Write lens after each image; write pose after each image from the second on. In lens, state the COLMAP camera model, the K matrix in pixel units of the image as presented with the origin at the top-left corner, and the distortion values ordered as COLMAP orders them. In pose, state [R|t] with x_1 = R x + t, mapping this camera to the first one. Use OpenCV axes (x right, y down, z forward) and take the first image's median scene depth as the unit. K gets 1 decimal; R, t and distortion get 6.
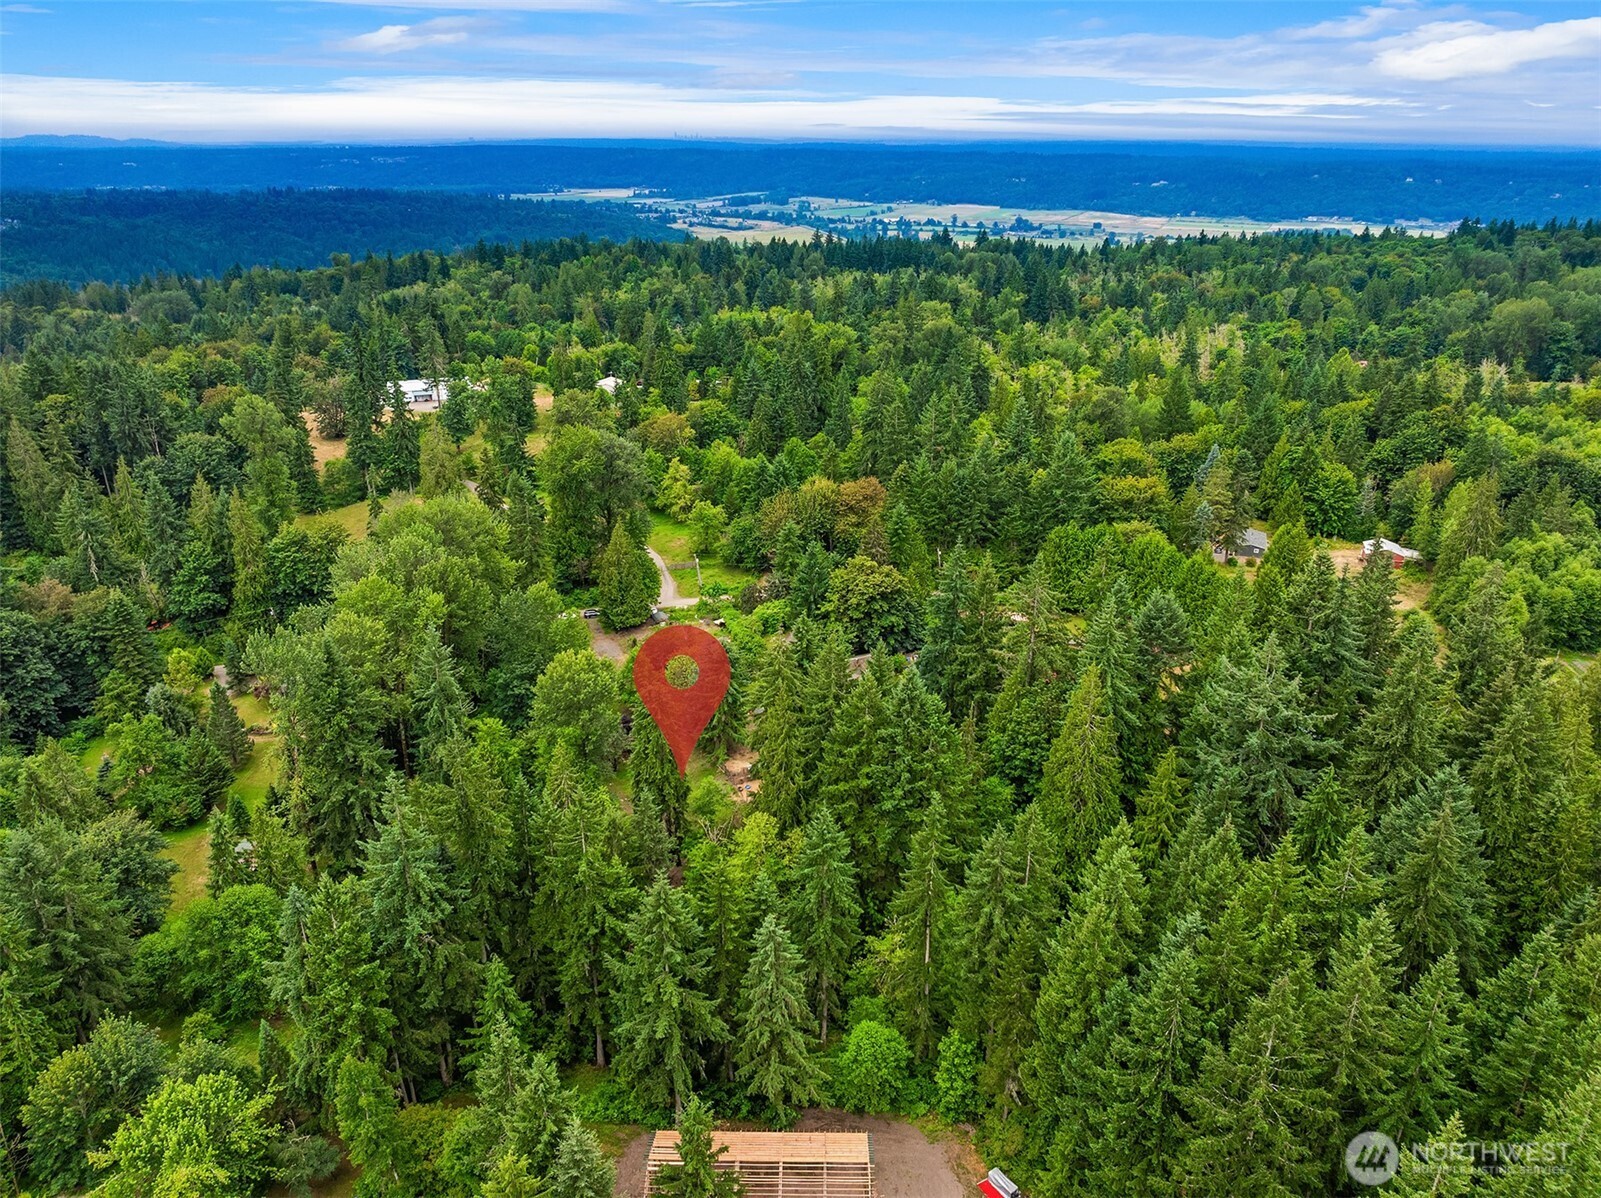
lens RADIAL K [[1112.2, 0, 806.3], [0, 1112.2, 612.2], [0, 0, 1]] dist [-0.000878, 0.000372]
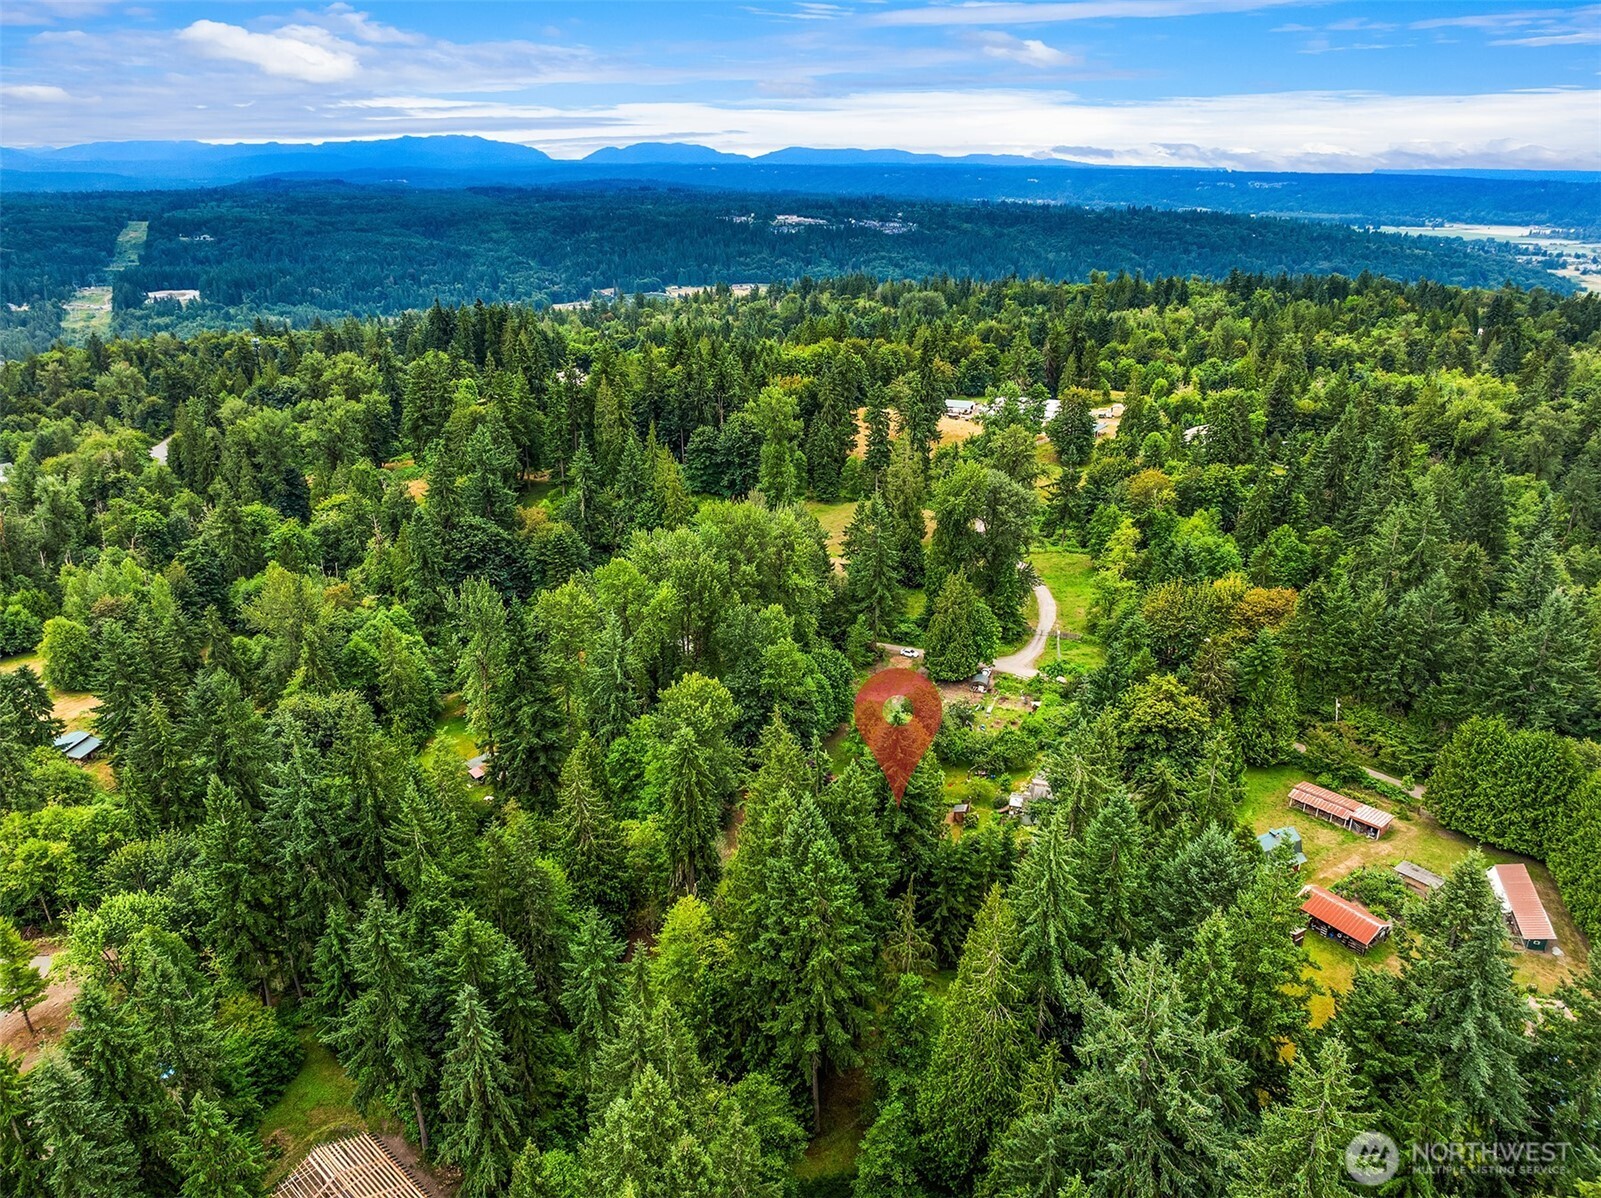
lens RADIAL K [[1112.2, 0, 799.0], [0, 1112.2, 601.9], [0, 0, 1]] dist [-0.000878, 0.000372]
pose [[0.778137, 0.247701, -0.577189, 0.262622], [-0.263363, 0.962940, 0.058194, -0.070262], [0.570213, 0.106728, 0.814535, 0.154259]]
